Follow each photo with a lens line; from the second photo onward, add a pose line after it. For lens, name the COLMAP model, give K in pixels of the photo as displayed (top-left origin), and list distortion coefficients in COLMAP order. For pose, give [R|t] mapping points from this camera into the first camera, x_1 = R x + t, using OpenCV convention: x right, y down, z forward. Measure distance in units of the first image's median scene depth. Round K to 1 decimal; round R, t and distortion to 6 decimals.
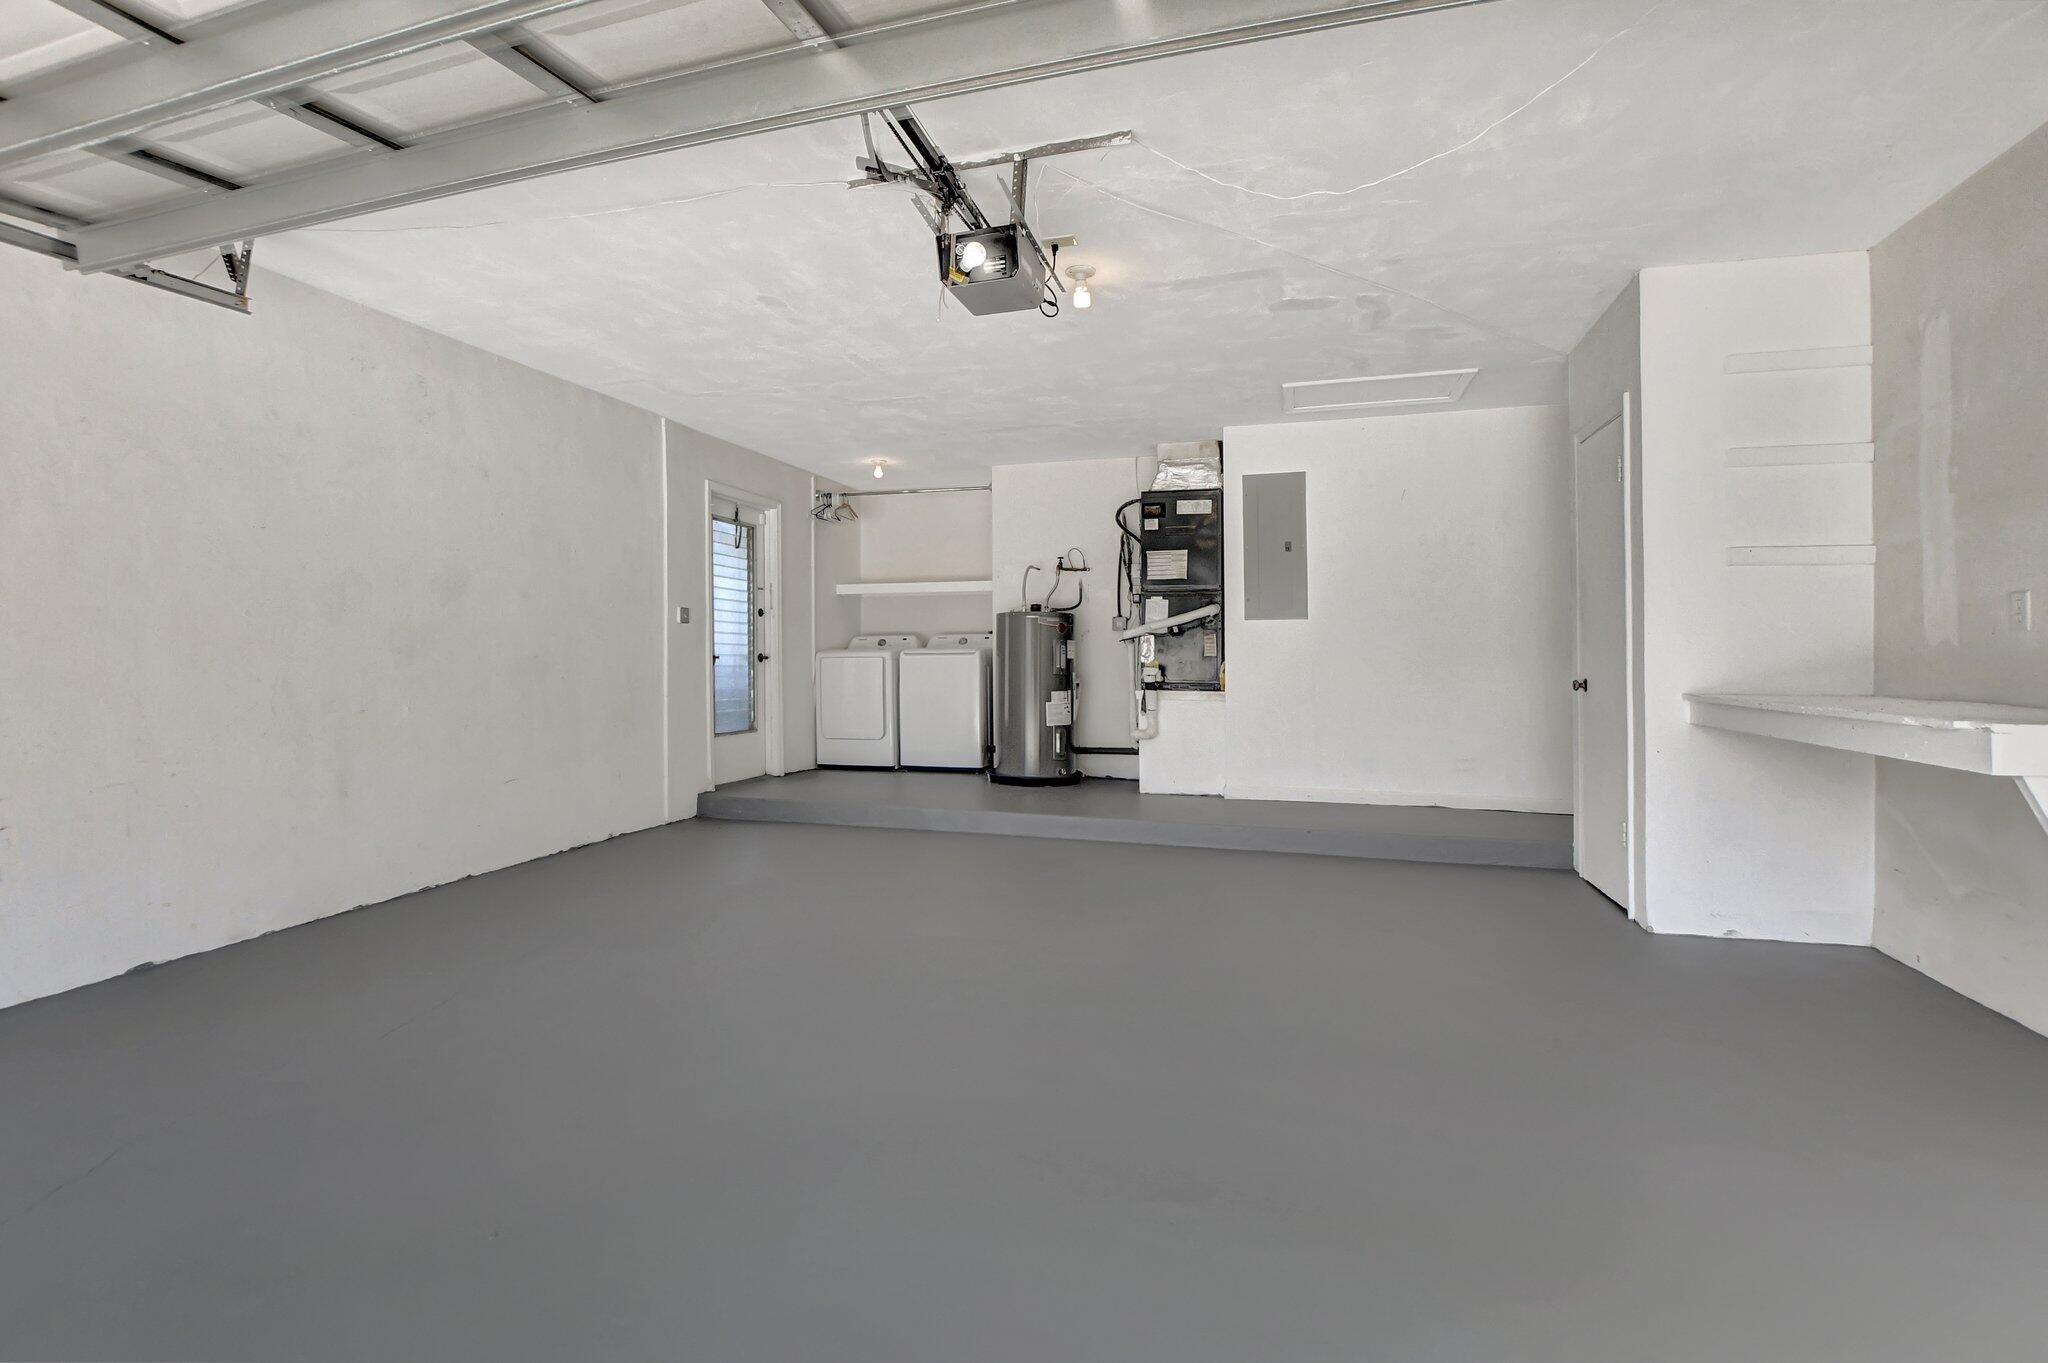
lens RADIAL K [[929.6, 0, 1012.7], [0, 929.6, 688.0], [0, 0, 1]] dist [-0.024280, -0.000167]
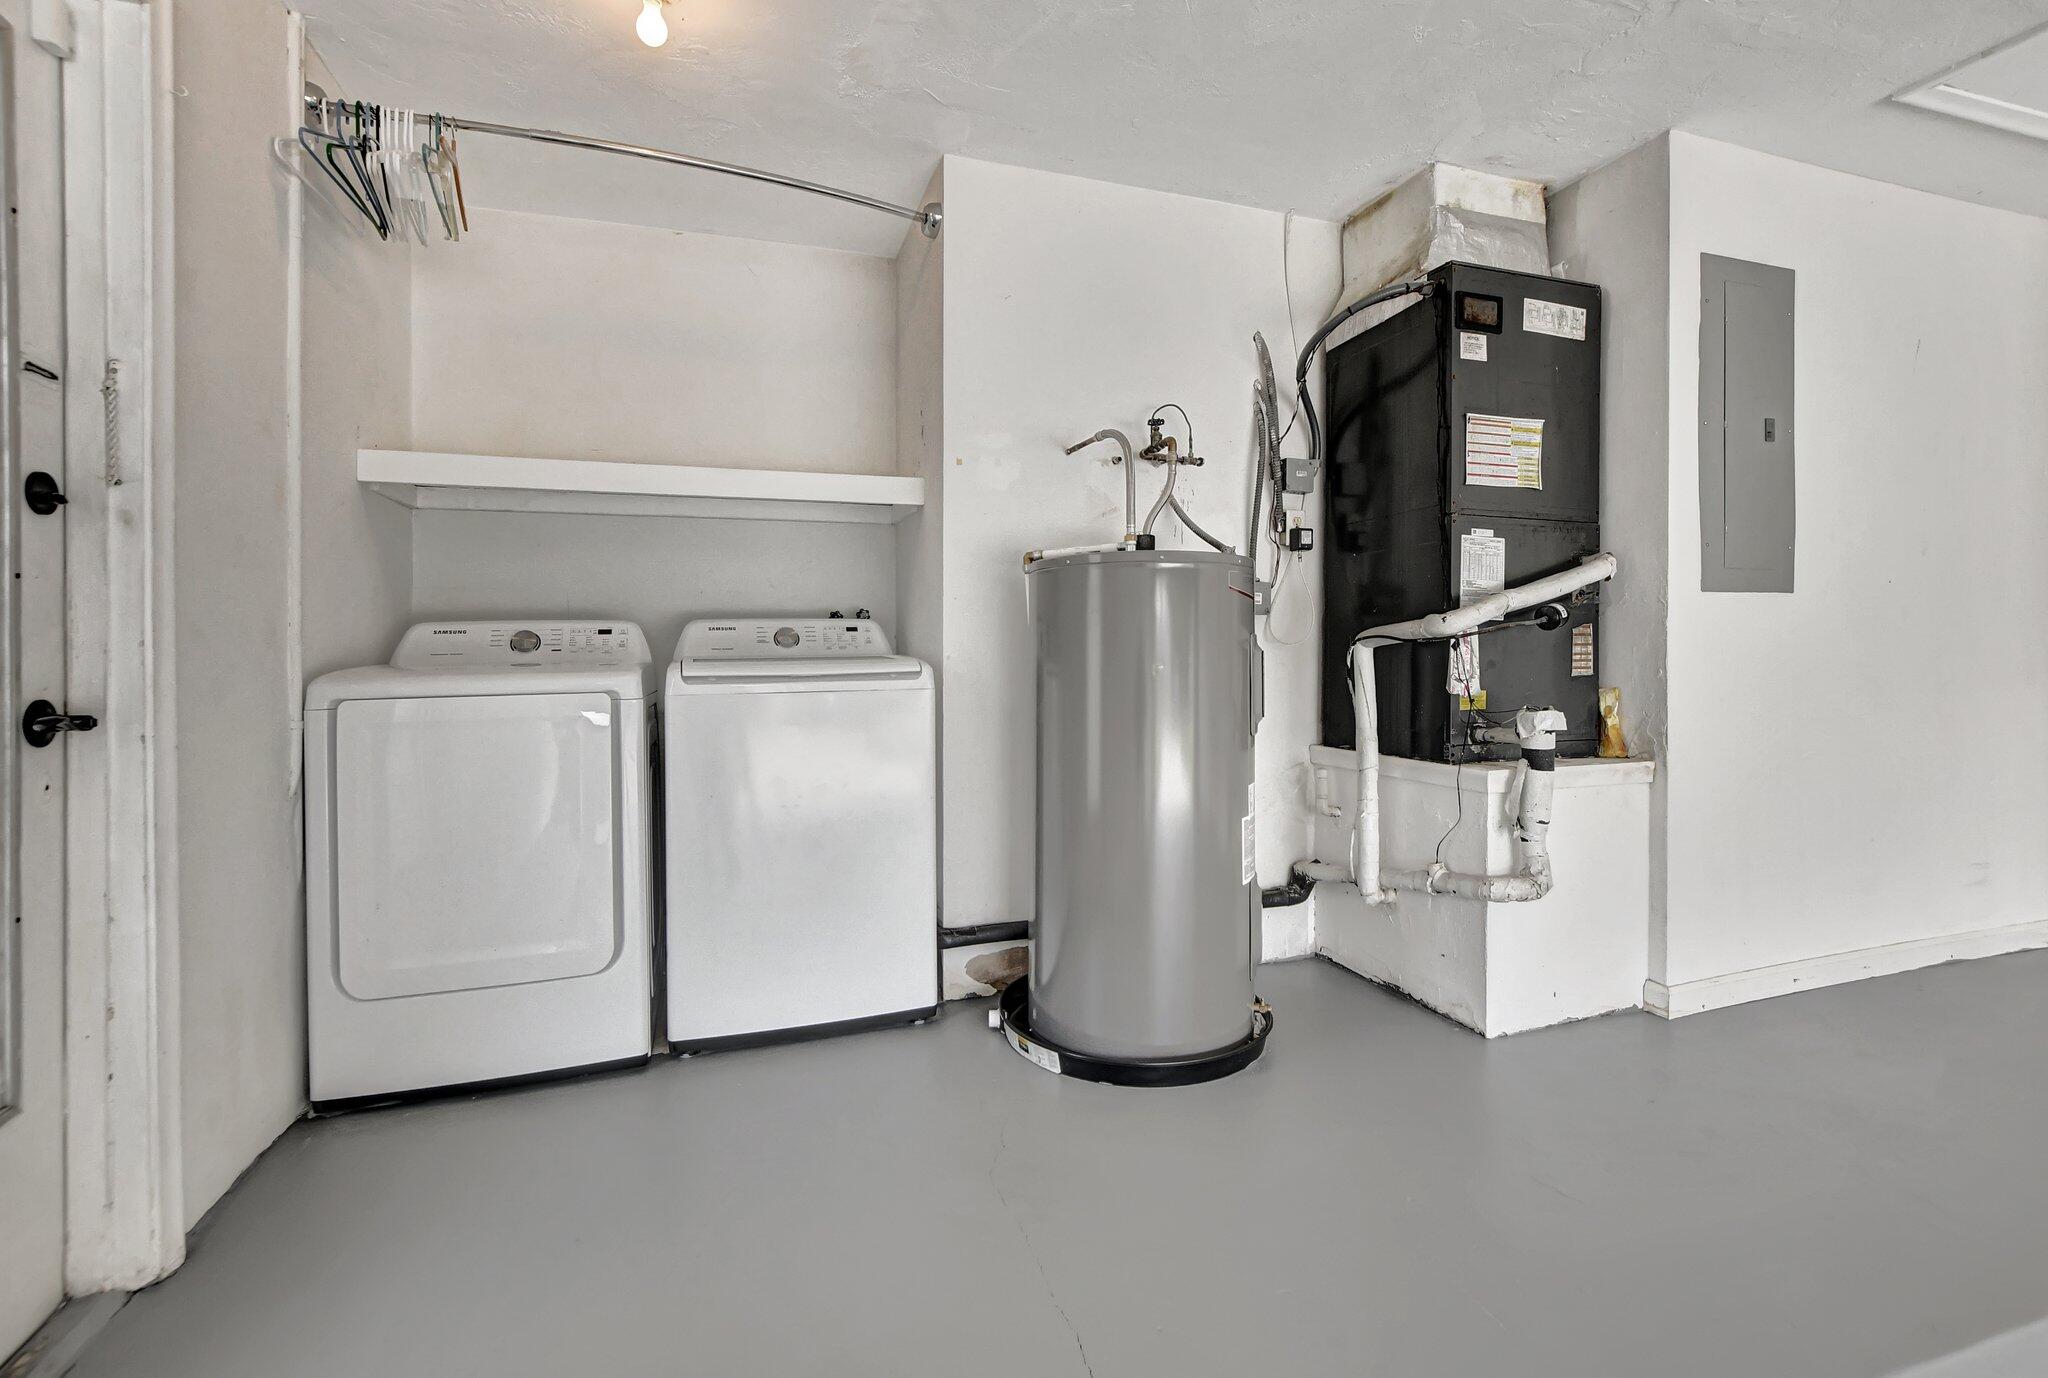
lens RADIAL K [[933.5, 0, 1022.2], [0, 933.5, 639.6], [0, 0, 1]] dist [0.000794, 0.000175]
pose [[0.807885, -0.000396, 0.589340, -0.222040], [0.026572, 0.999007, -0.035755, -0.038208], [-0.588741, 0.044546, 0.807093, 0.726945]]
